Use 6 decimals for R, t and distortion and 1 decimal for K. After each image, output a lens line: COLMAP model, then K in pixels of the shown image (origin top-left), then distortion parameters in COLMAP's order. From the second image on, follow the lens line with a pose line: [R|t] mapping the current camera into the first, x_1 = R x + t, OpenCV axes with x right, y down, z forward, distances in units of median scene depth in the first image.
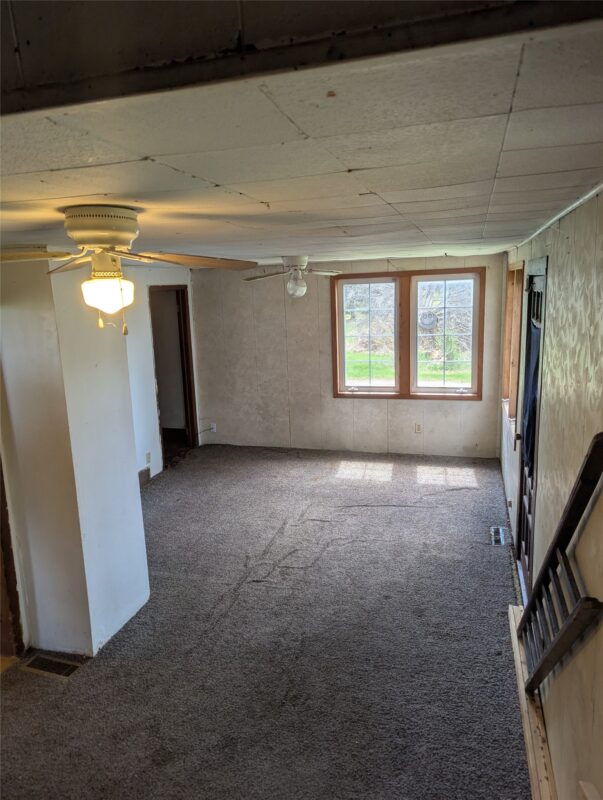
lens RADIAL K [[565.1, 0, 300.1], [0, 565.1, 400.0], [0, 0, 1]] dist [0.038811, -0.012730]
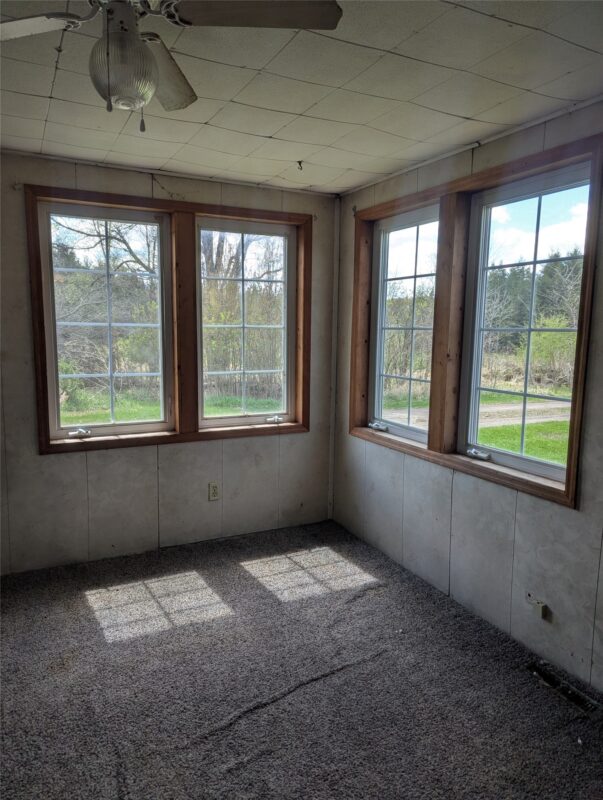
lens RADIAL K [[565.1, 0, 304.8], [0, 565.1, 402.4], [0, 0, 1]] dist [0.038811, -0.012730]
pose [[0.718528, -0.047275, 0.693889, -0.111059], [0.094317, 0.995094, -0.029870, -0.012971], [-0.689073, 0.086908, 0.719462, 0.541639]]
